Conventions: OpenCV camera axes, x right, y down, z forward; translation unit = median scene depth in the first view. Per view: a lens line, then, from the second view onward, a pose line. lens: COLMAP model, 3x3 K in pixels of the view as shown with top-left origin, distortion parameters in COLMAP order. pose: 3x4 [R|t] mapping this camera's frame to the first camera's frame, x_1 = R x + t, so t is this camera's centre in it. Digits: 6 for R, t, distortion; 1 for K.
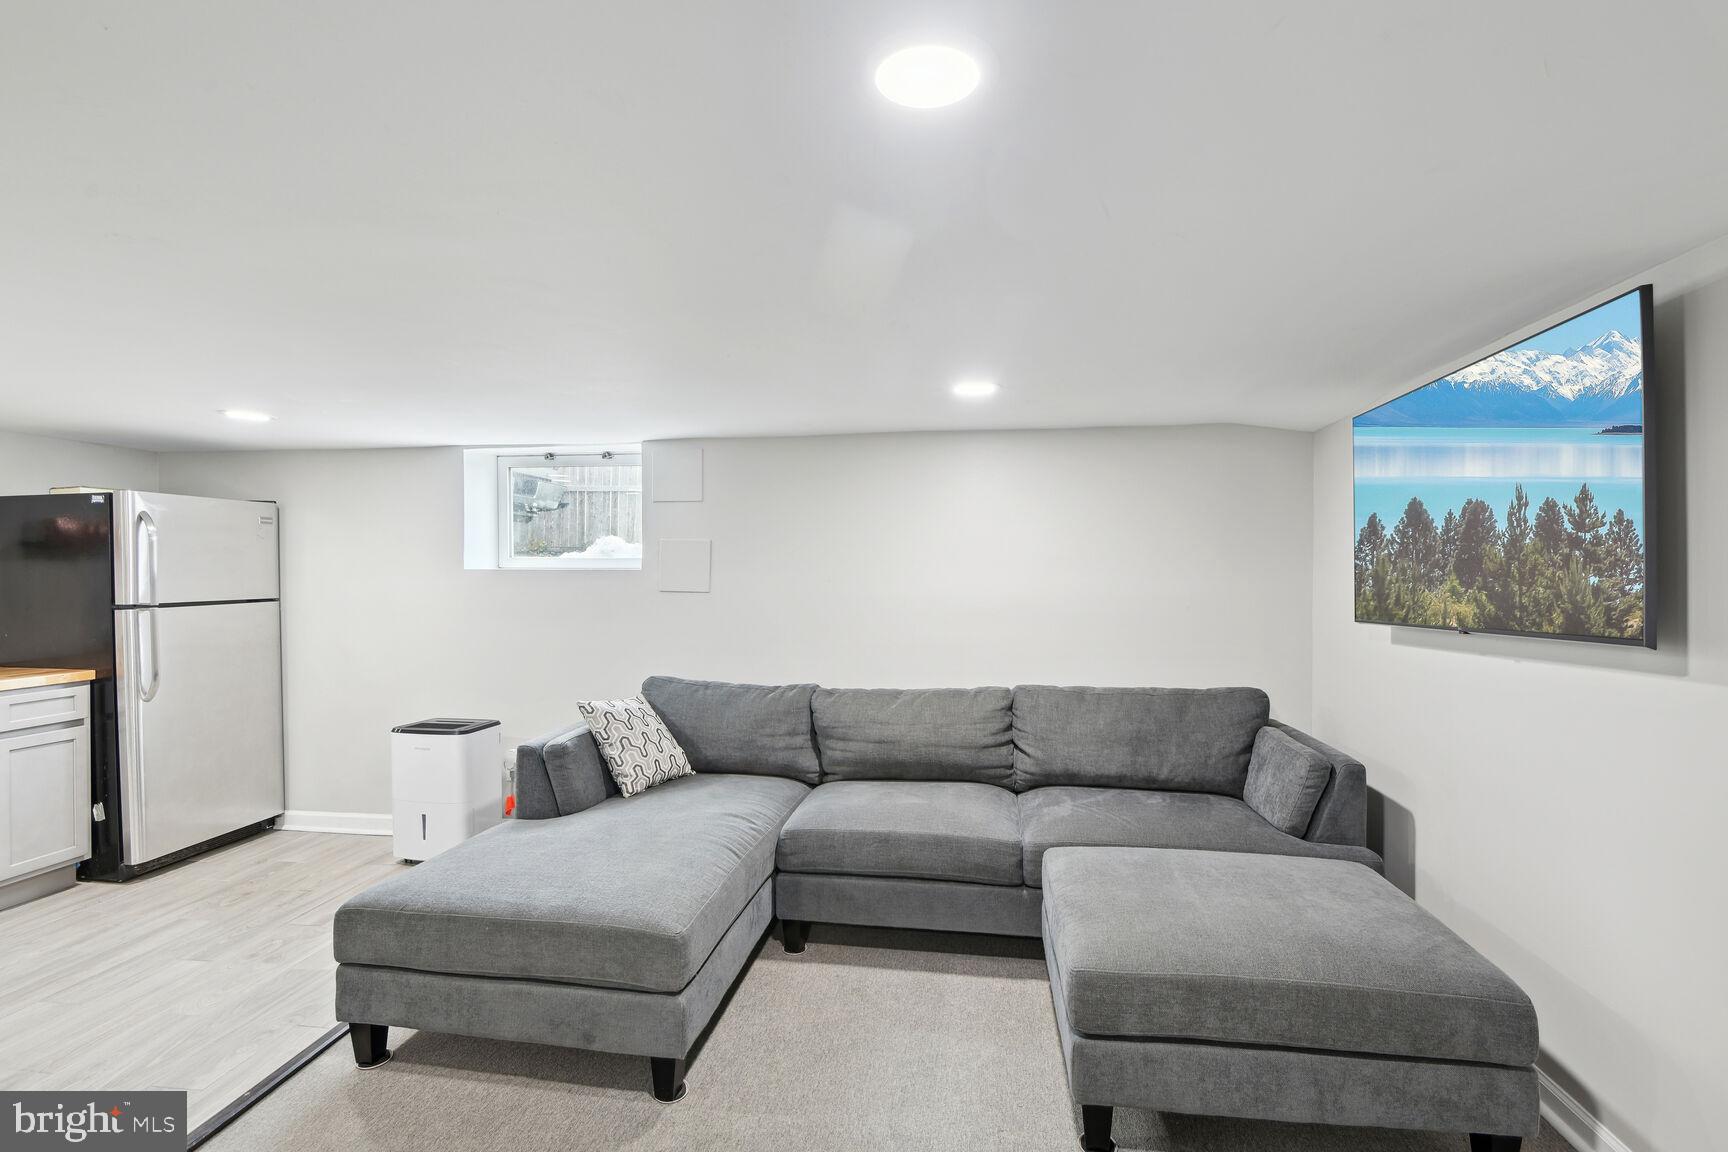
lens RADIAL K [[801.7, 0, 859.4], [0, 801.7, 583.9], [0, 0, 1]] dist [0.012311, -0.012545]
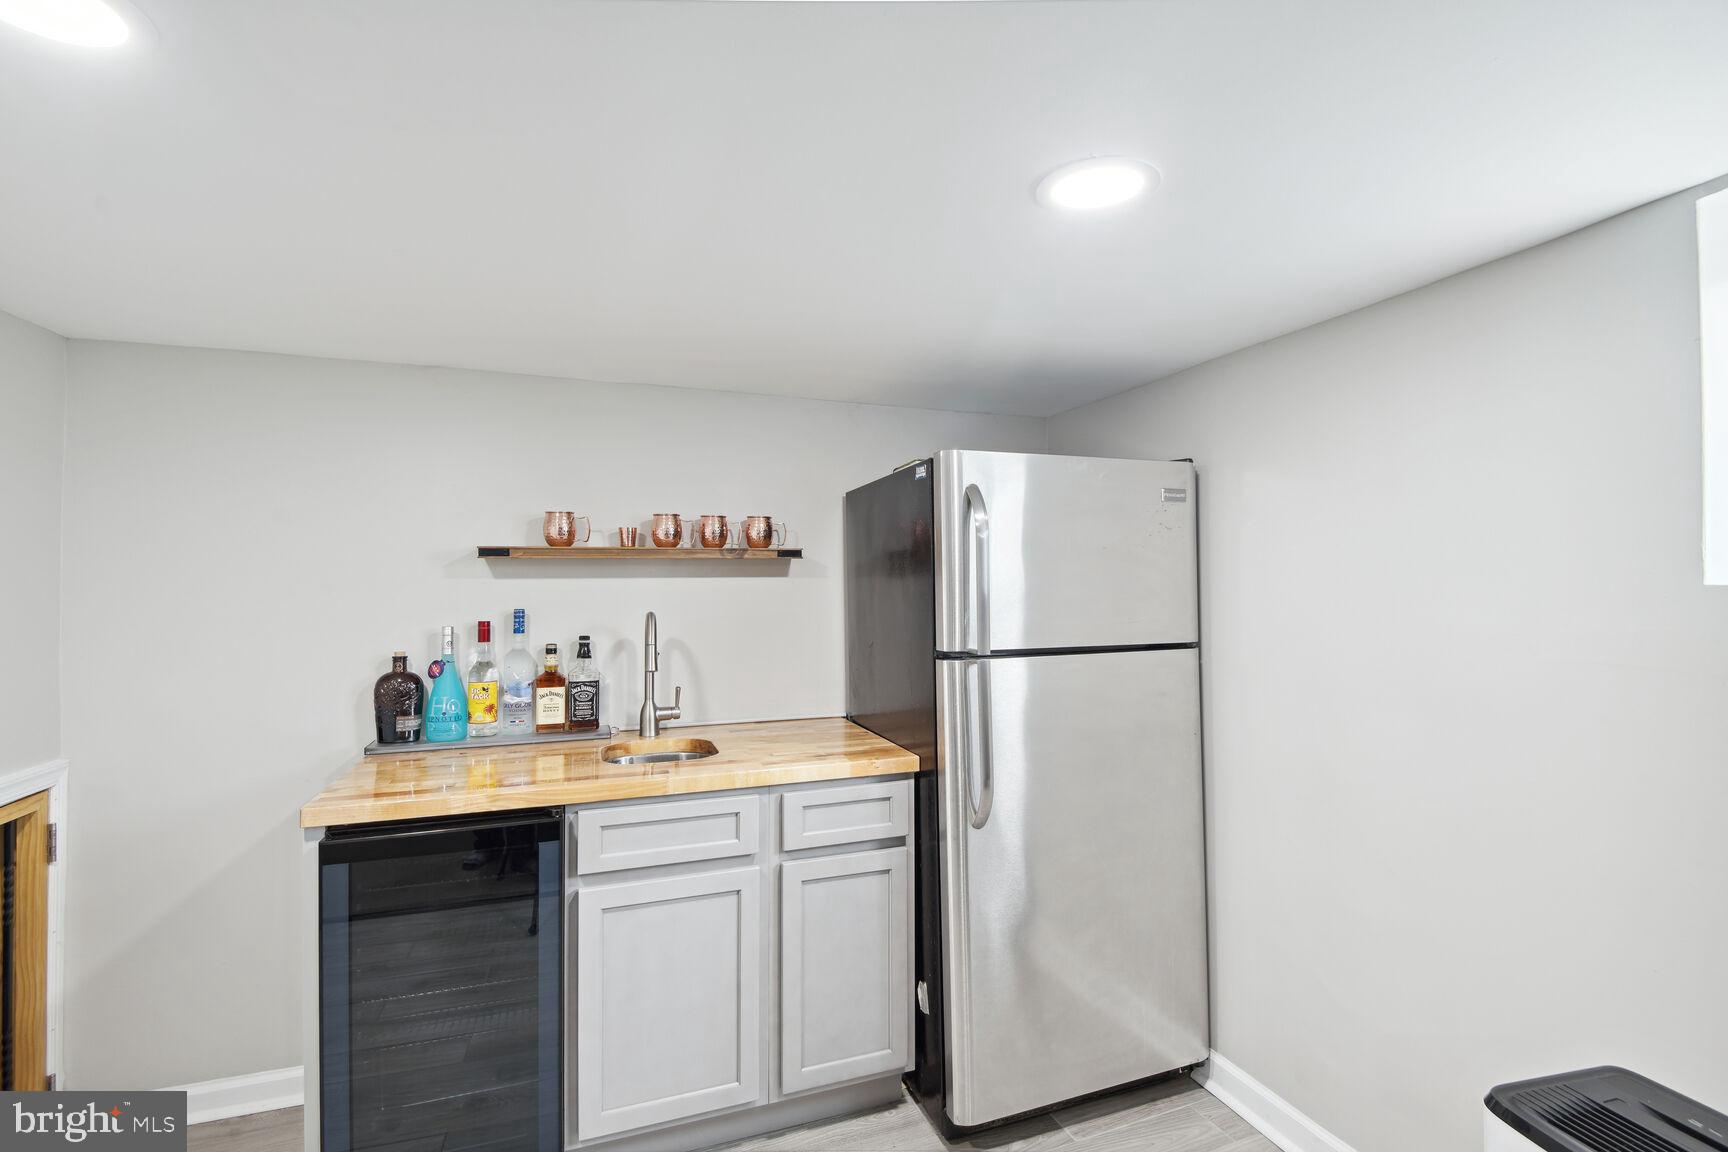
lens RADIAL K [[795.5, 0, 864.7], [0, 795.5, 565.1], [0, 0, 1]] dist [0.021552, -0.026034]
pose [[0.485094, -0.023374, -0.874150, -0.444714], [-0.011478, 0.999386, -0.033093, -0.015631], [0.874387, 0.026087, 0.484528, 0.666556]]
